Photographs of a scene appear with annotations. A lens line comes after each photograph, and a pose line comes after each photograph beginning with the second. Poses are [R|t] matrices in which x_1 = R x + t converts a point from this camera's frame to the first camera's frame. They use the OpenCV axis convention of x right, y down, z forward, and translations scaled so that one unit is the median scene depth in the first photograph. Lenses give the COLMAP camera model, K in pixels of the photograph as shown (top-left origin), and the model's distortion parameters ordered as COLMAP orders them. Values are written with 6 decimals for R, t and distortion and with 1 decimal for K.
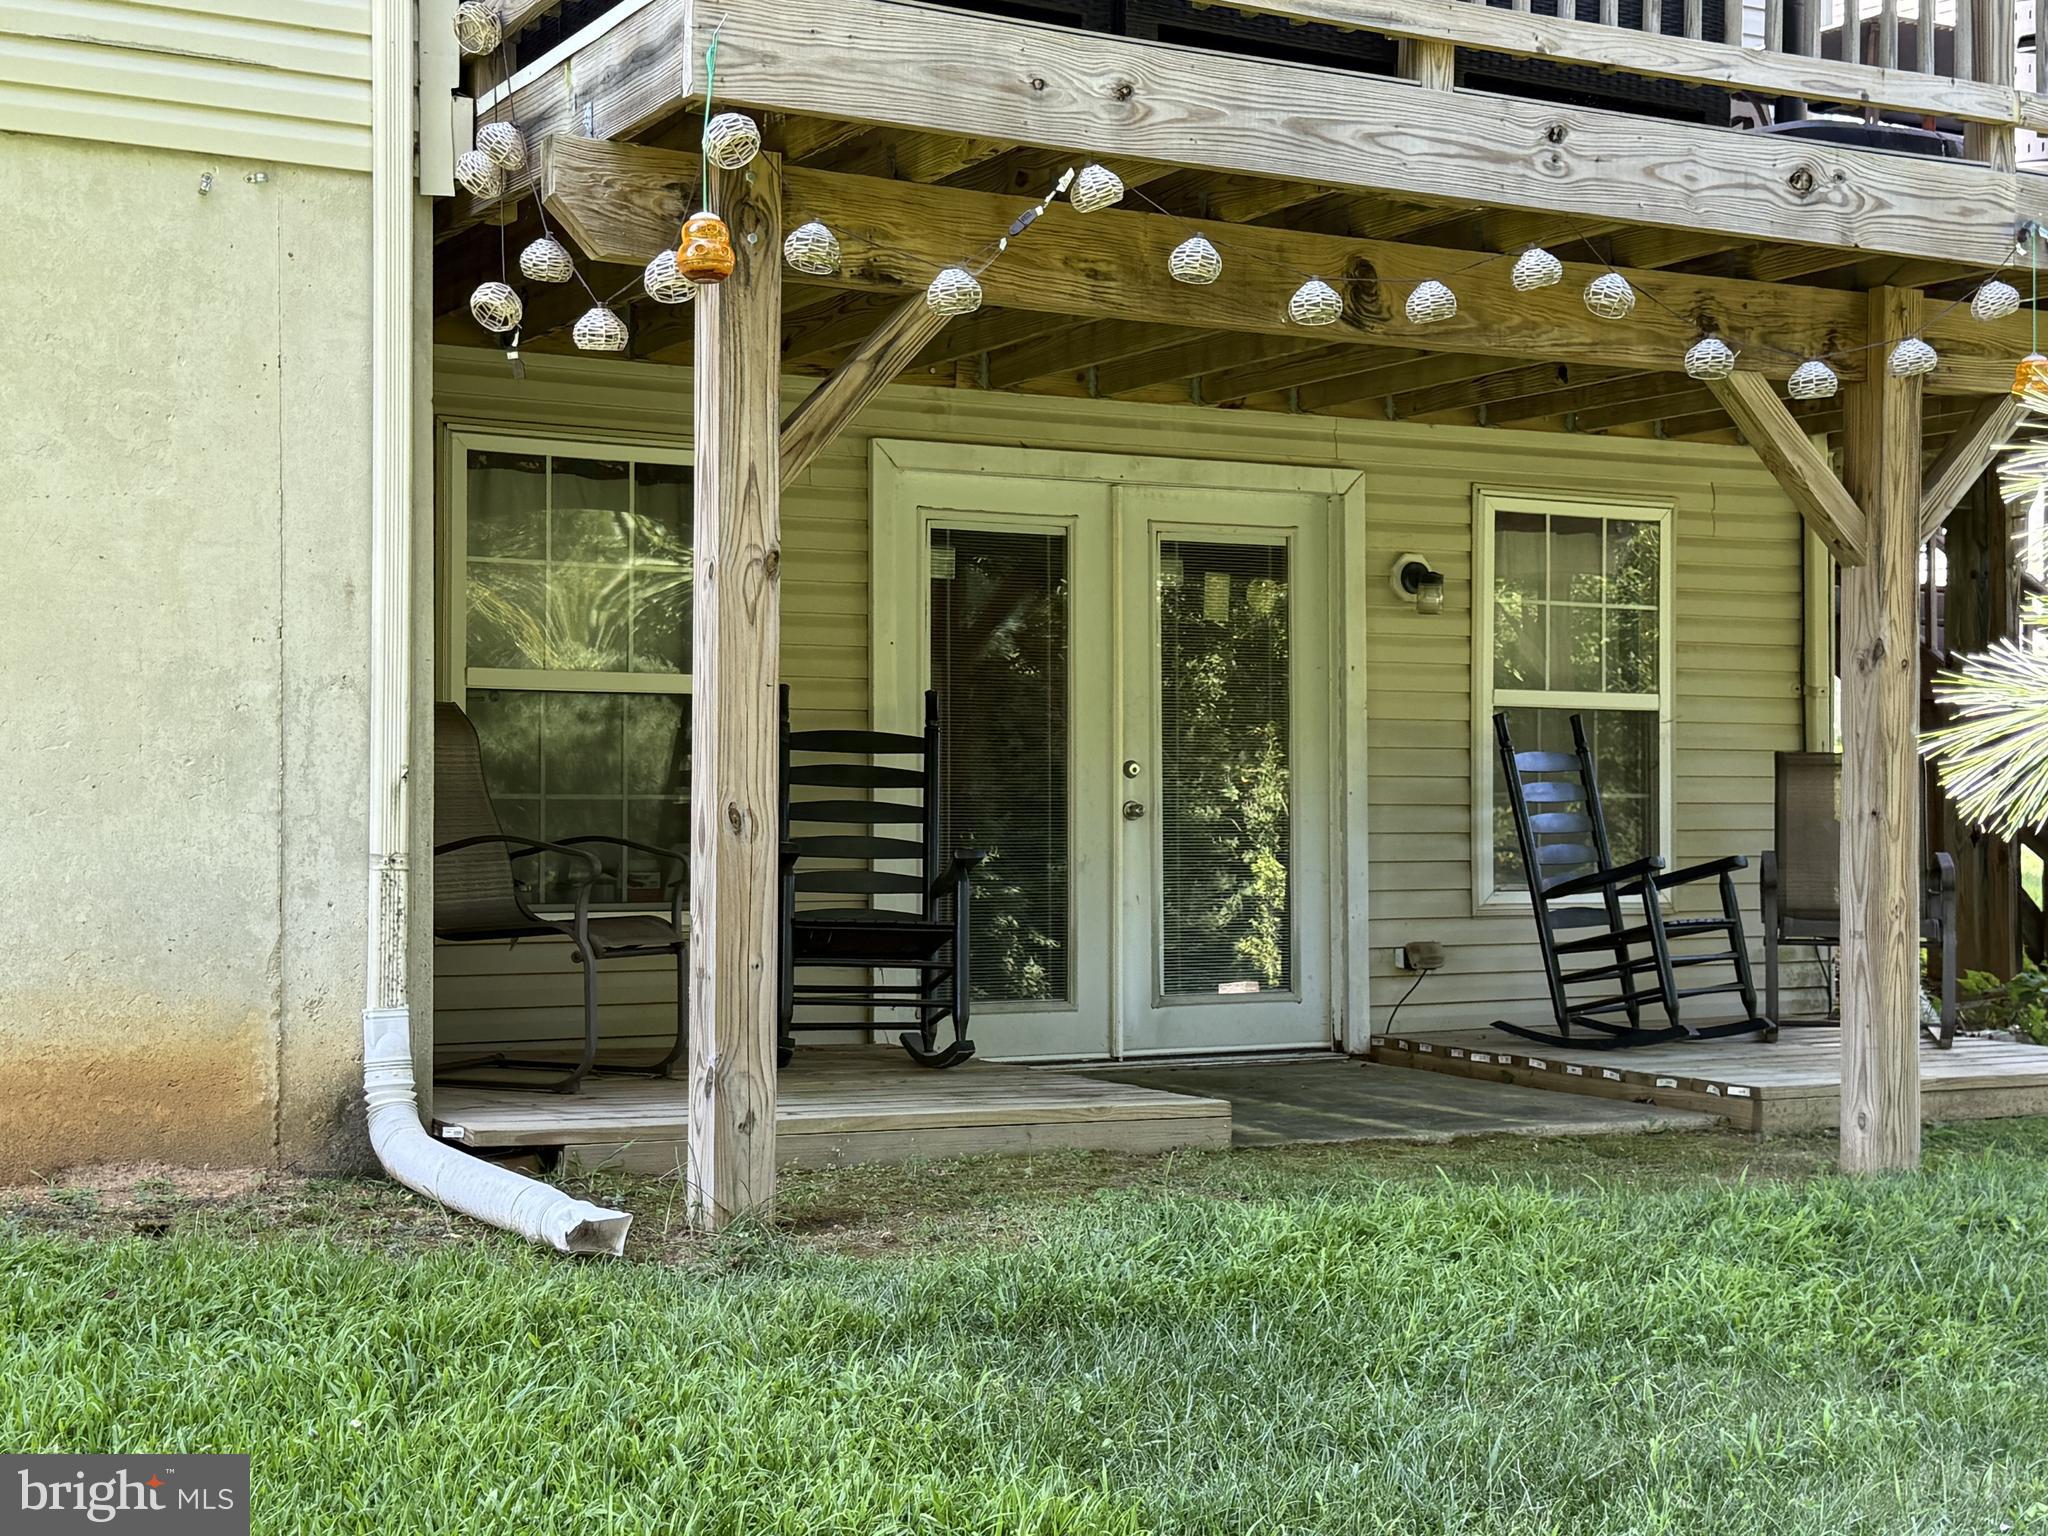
lens RADIAL K [[2757.3, 0, 1025.7], [0, 2757.3, 759.5], [0, 0, 1]] dist [0.131557, 0.000000]
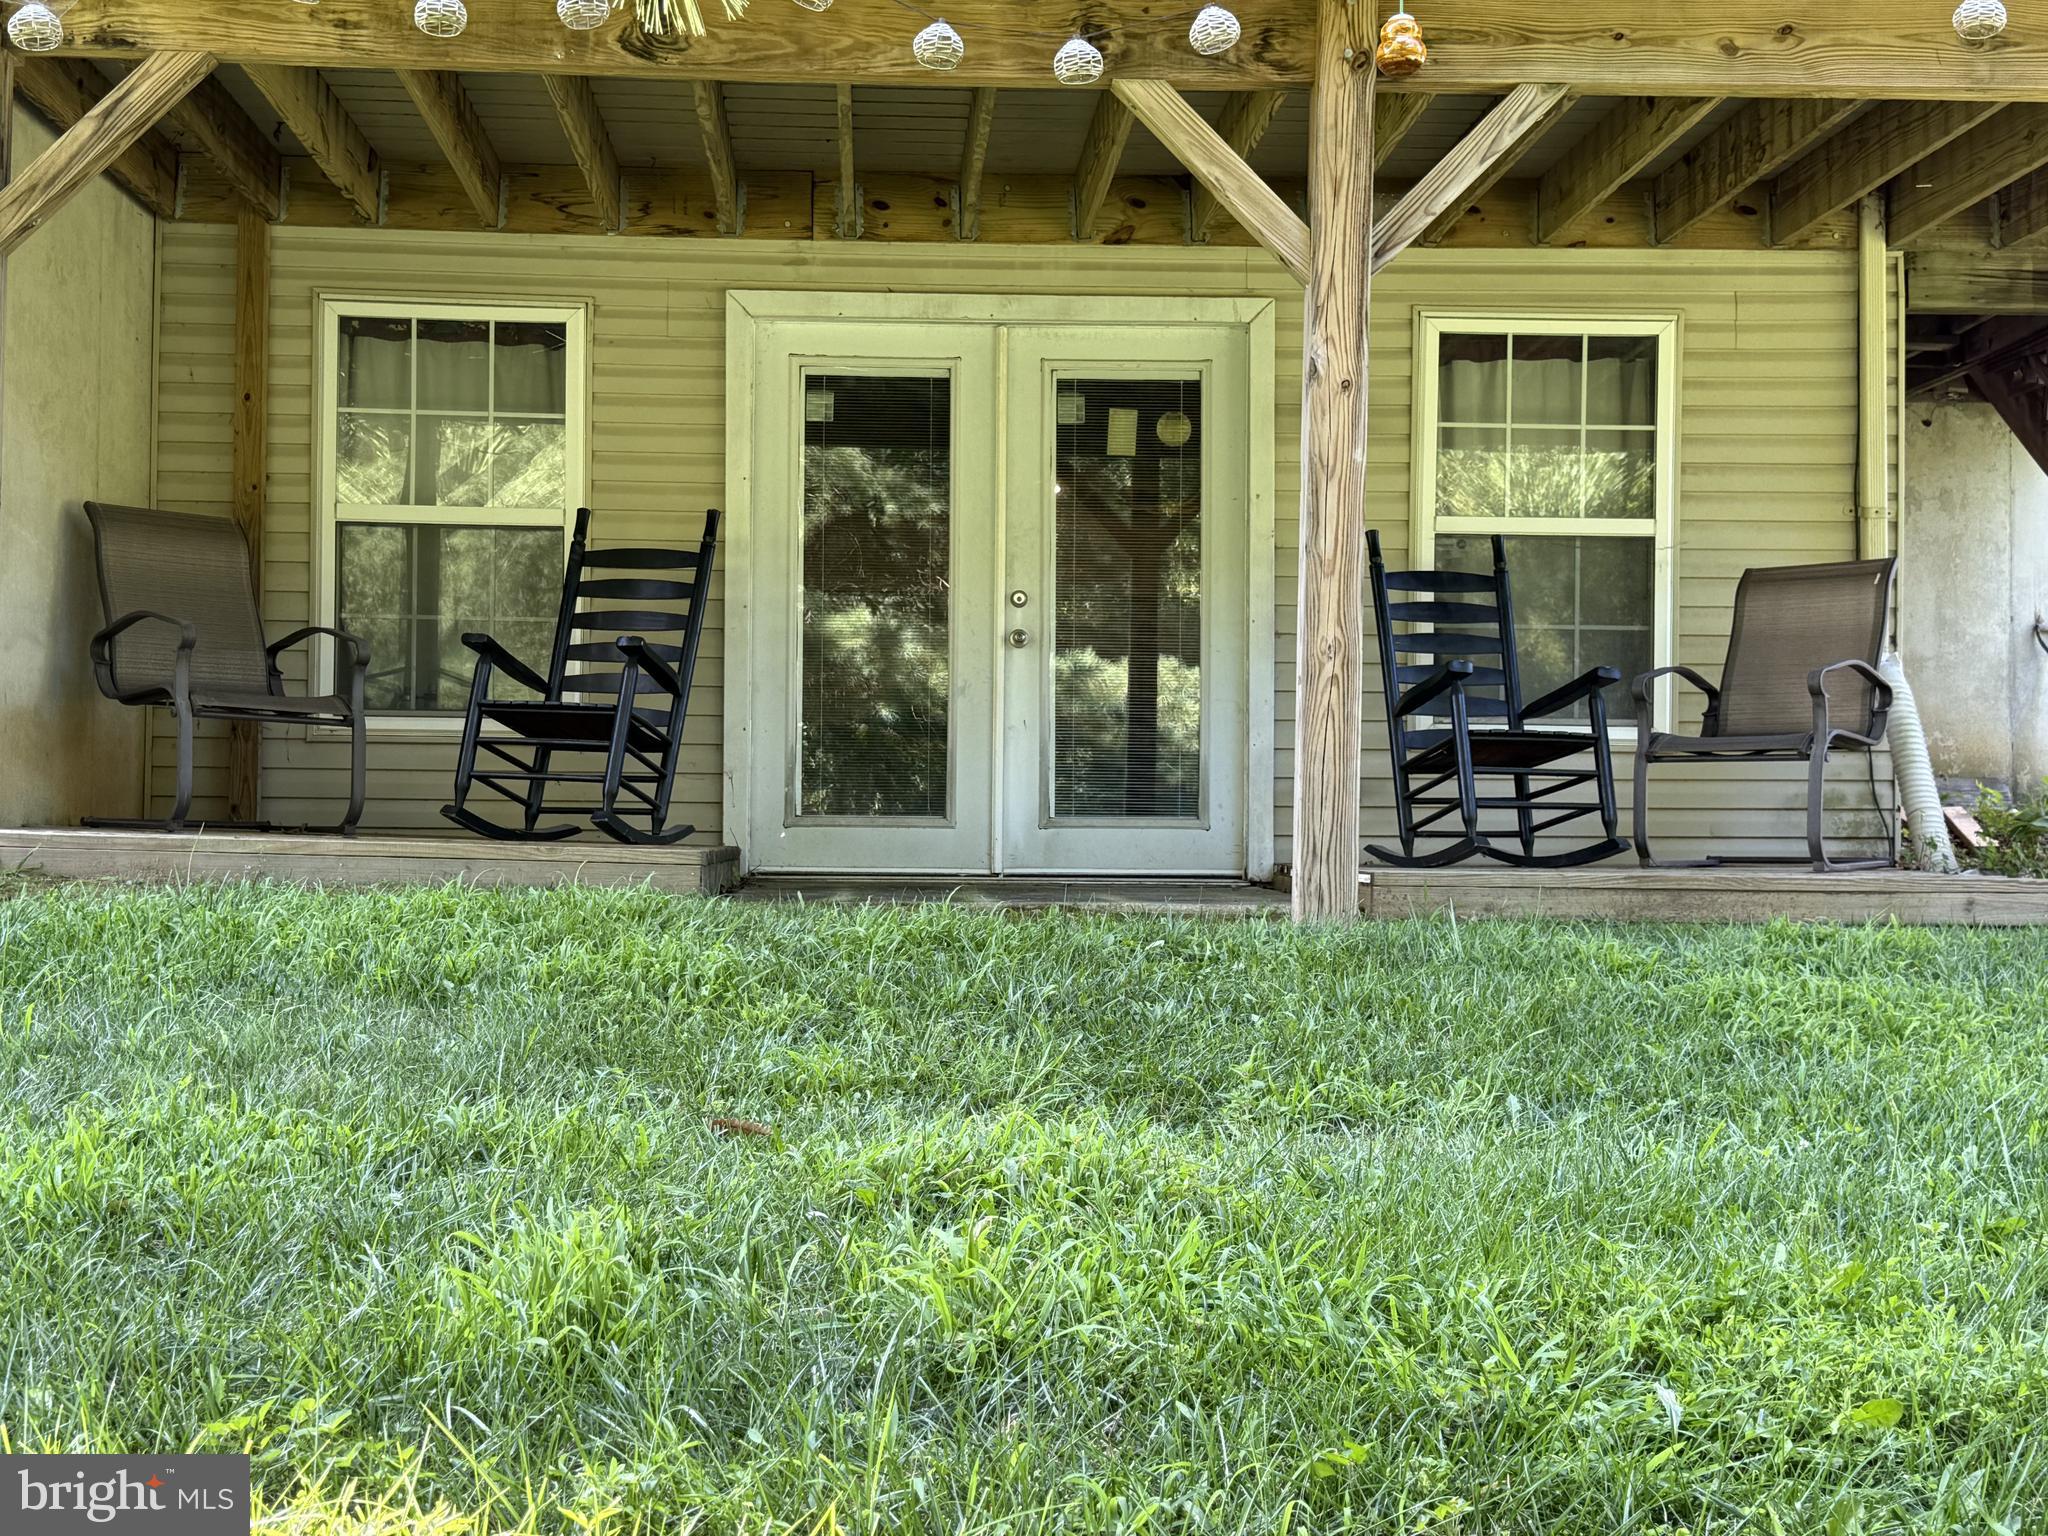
lens RADIAL K [[2404.3, 0, 1021.1], [0, 2404.3, 776.4], [0, 0, 1]] dist [0.091831, 0.000000]
pose [[0.898159, -0.004862, -0.439644, 0.441425], [0.000765, 0.999955, -0.009495, 0.079719], [0.439671, 0.008192, 0.898122, 0.187388]]
